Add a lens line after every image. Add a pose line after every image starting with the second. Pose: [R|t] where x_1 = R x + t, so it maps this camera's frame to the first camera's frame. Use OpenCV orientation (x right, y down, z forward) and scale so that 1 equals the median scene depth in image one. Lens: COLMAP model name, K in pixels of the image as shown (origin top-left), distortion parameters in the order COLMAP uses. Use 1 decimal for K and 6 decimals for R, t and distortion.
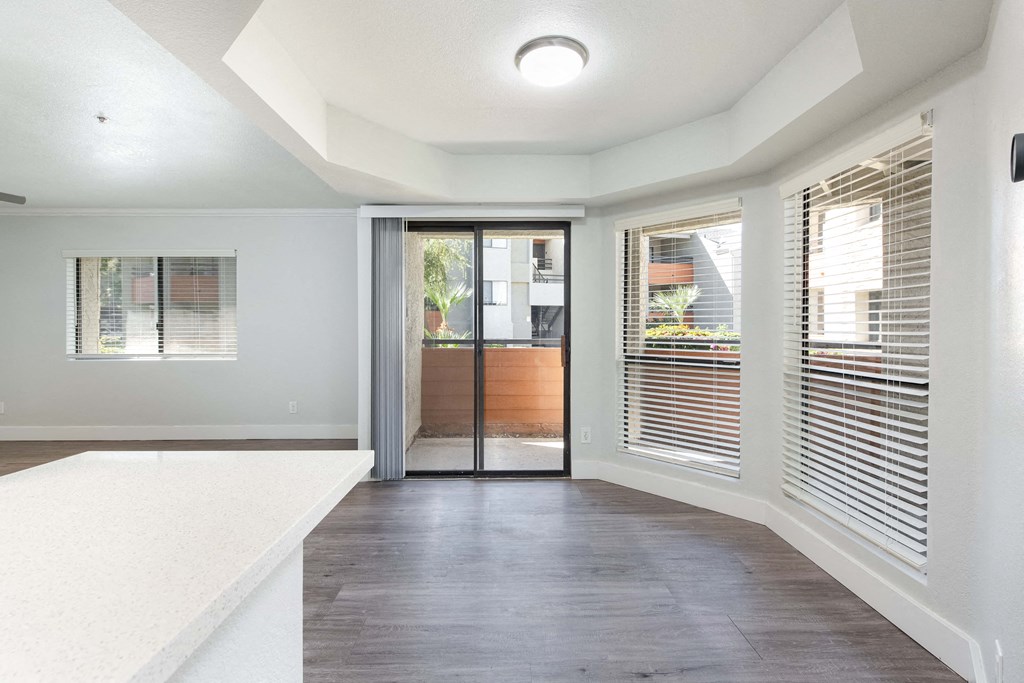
lens RADIAL K [[436.2, 0, 510.8], [0, 436.2, 330.4], [0, 0, 1]] dist [-0.000620, -0.000473]
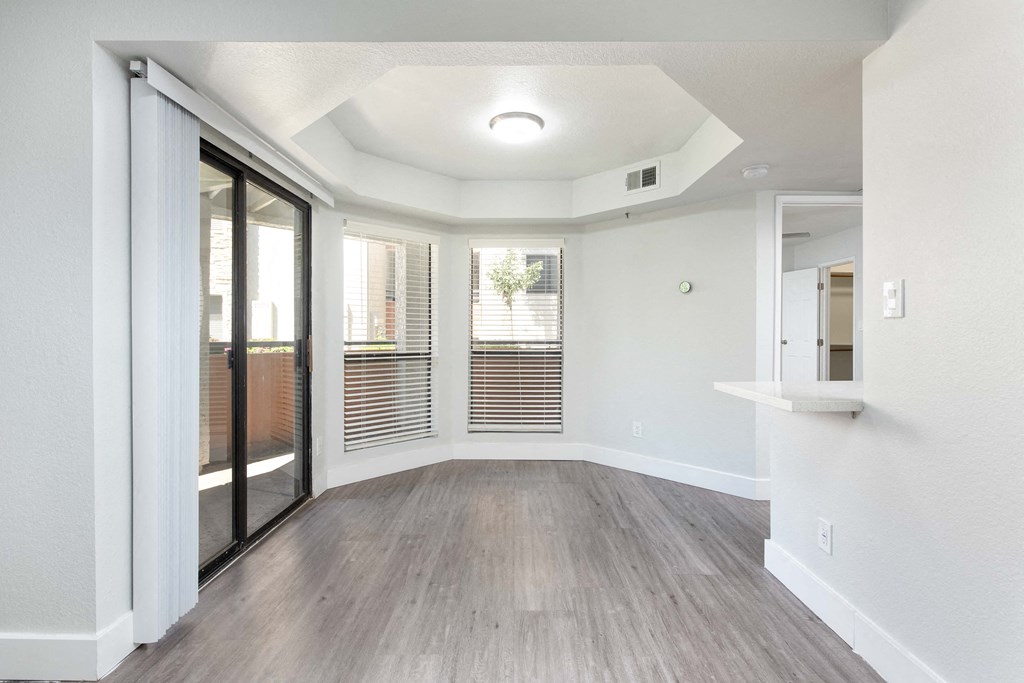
lens RADIAL K [[451.1, 0, 518.7], [0, 451.1, 340.7], [0, 0, 1]] dist [0.004093, 0.000565]
pose [[0.034999, -0.012461, 0.999310, -0.820110], [0.004108, 0.999916, 0.012324, 0.013563], [-0.999379, 0.003674, 0.035047, 0.607308]]
